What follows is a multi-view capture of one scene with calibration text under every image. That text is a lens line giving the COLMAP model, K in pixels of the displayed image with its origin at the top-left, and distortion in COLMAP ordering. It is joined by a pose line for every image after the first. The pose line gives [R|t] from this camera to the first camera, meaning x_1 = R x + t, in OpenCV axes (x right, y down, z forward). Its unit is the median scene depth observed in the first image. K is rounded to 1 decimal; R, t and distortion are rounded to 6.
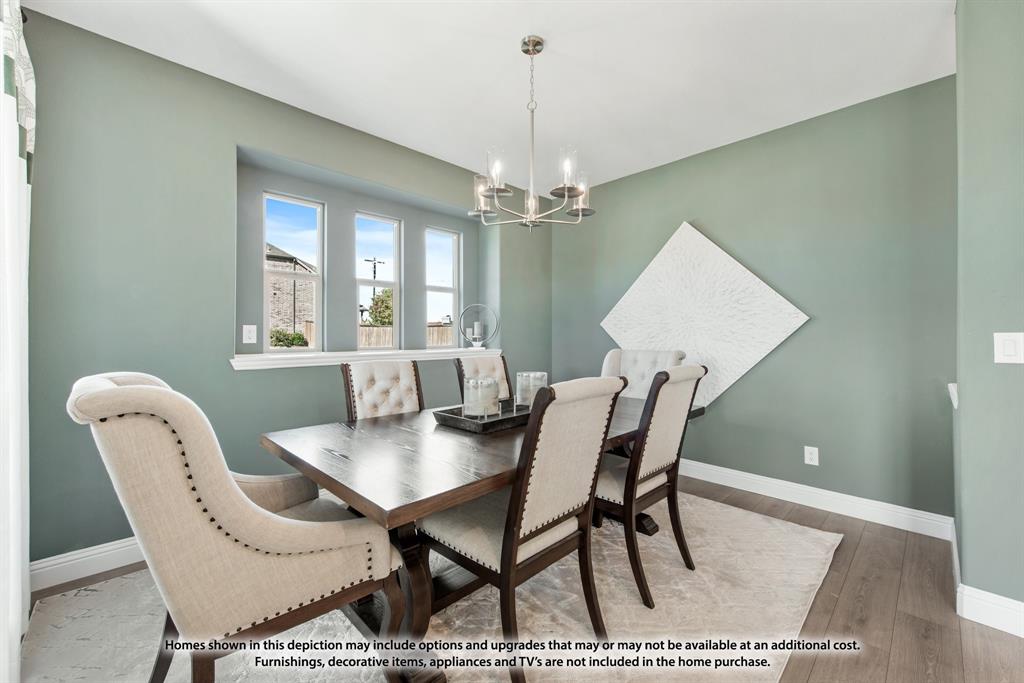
lens RADIAL K [[413.3, 0, 512.5], [0, 413.3, 338.3], [0, 0, 1]] dist [0.009060, -0.002533]
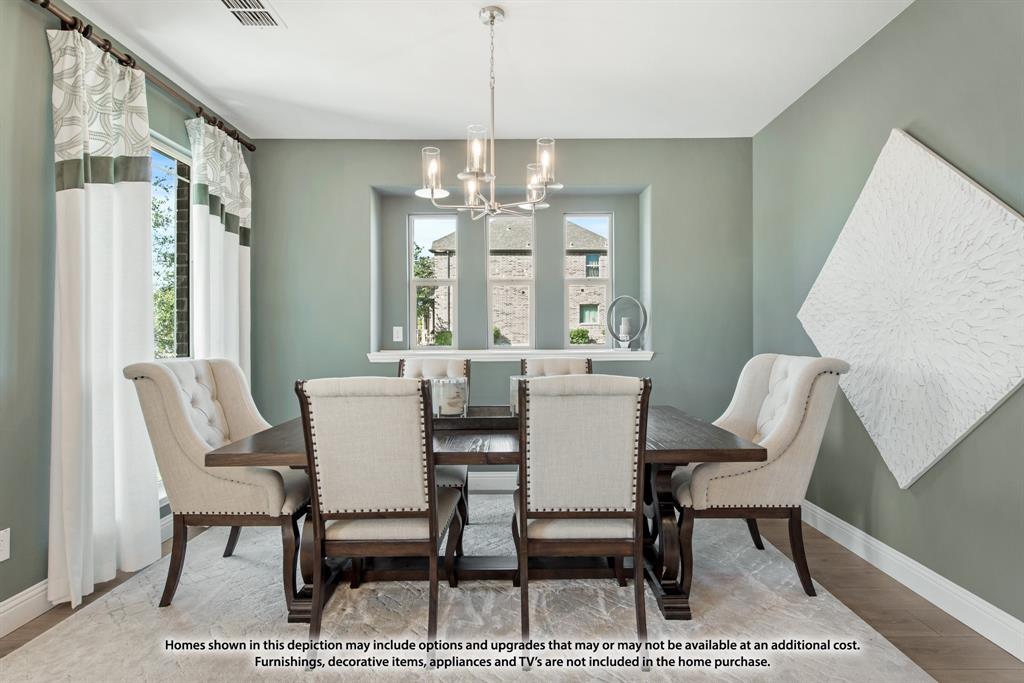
lens RADIAL K [[524.3, 0, 512.6], [0, 524.3, 339.1], [0, 0, 1]] dist [-0.001332, -0.000044]
pose [[0.708059, 0.003211, -0.706146, 0.572151], [0.000590, 0.999987, 0.005139, -0.002127], [0.706153, -0.004056, 0.708048, 0.137304]]
